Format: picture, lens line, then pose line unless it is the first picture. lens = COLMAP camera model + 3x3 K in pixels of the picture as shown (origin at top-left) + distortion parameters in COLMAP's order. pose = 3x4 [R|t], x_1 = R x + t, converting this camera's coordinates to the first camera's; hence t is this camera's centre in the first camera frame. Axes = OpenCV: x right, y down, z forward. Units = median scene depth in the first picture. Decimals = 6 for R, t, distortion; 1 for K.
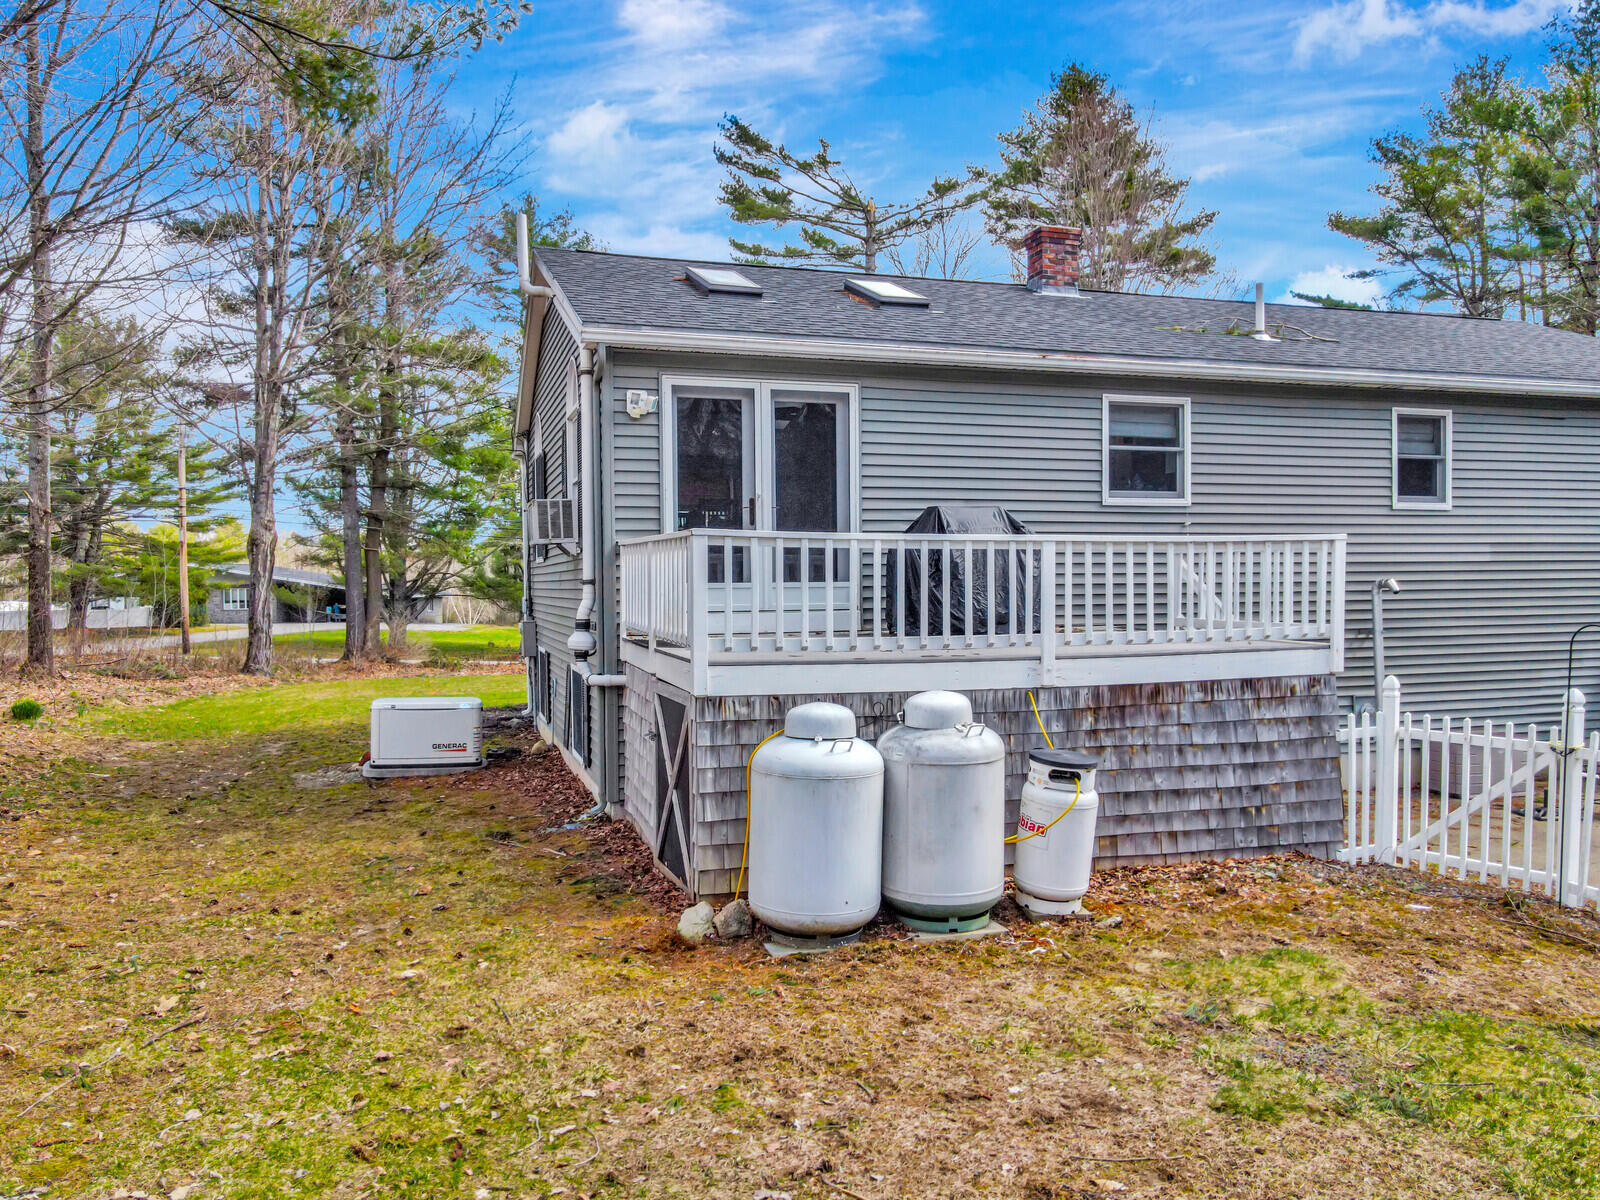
lens RADIAL K [[1160.0, 0, 800.0], [0, 1160.0, 600.0], [0, 0, 1]] dist [-0.010411, 0.035542]
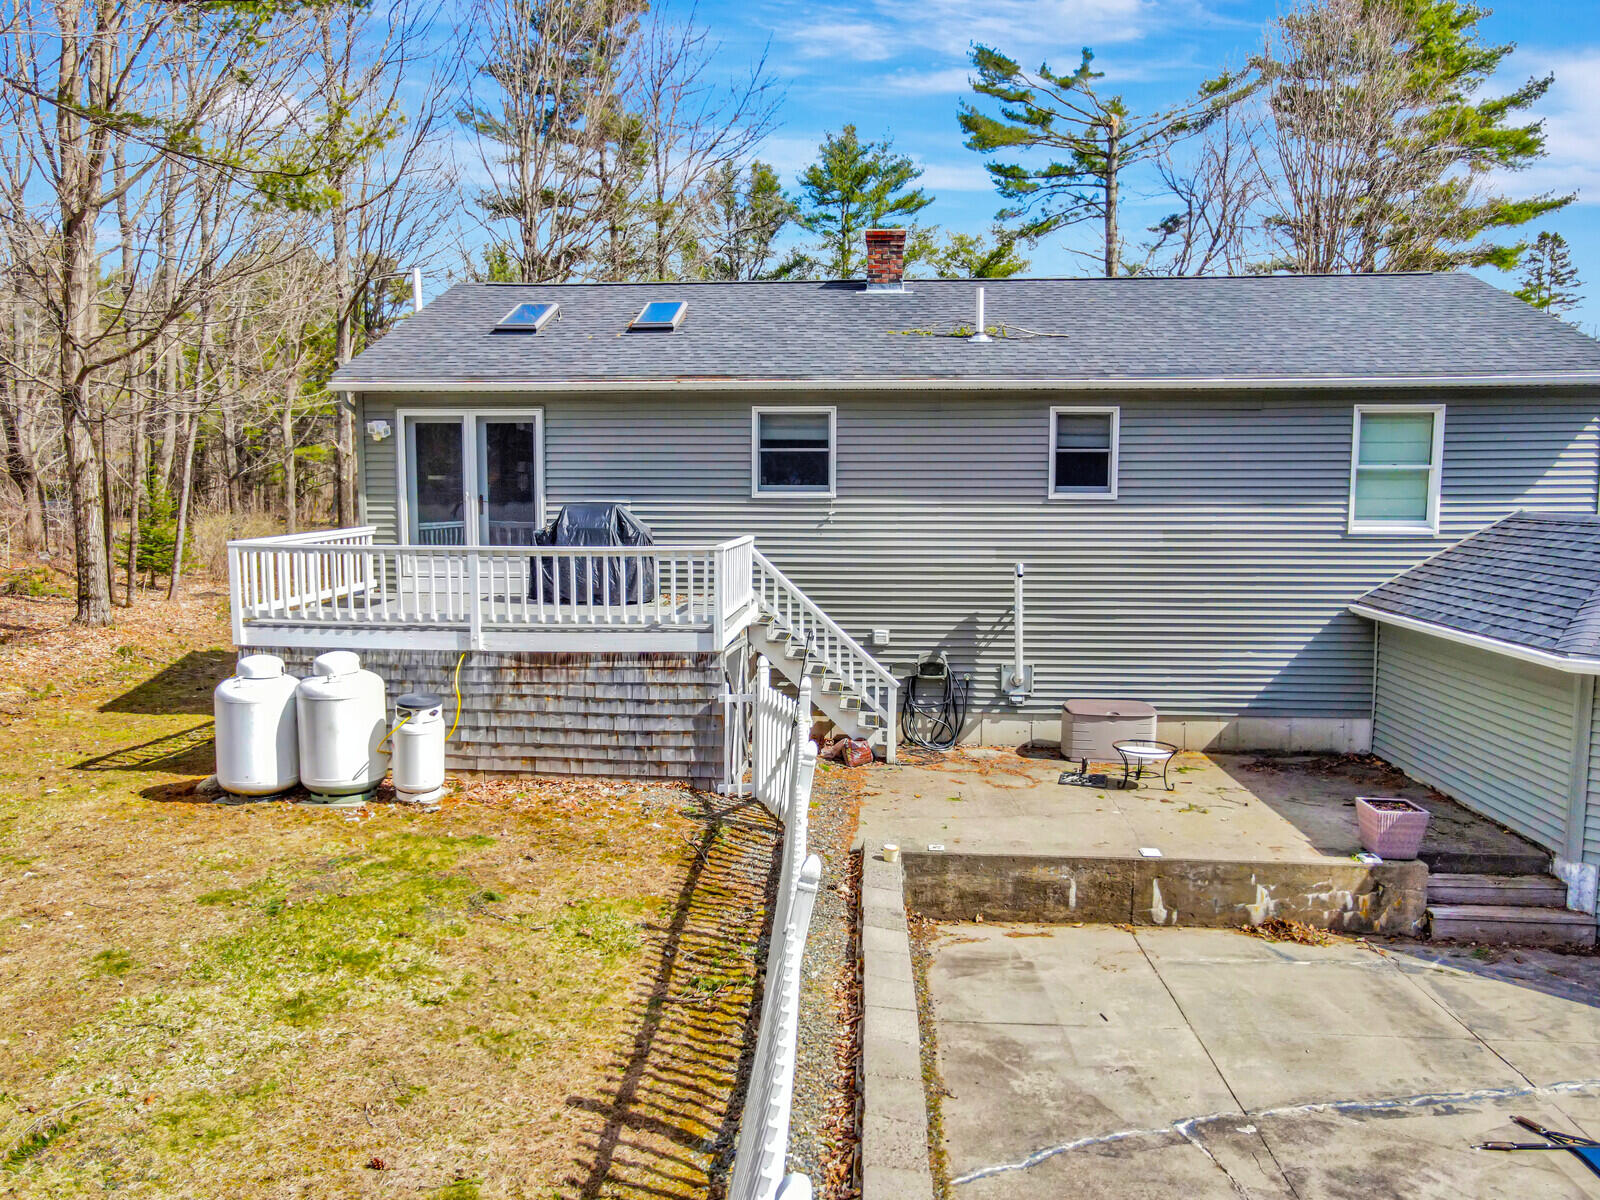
lens RADIAL K [[1160.0, 0, 800.0], [0, 1160.0, 600.0], [0, 0, 1]] dist [-0.010411, 0.035542]
pose [[0.933549, 0.044761, -0.355643, 1.031808], [-0.014700, 0.996119, 0.086785, -0.112393], [0.358148, -0.075790, 0.930584, -0.186043]]
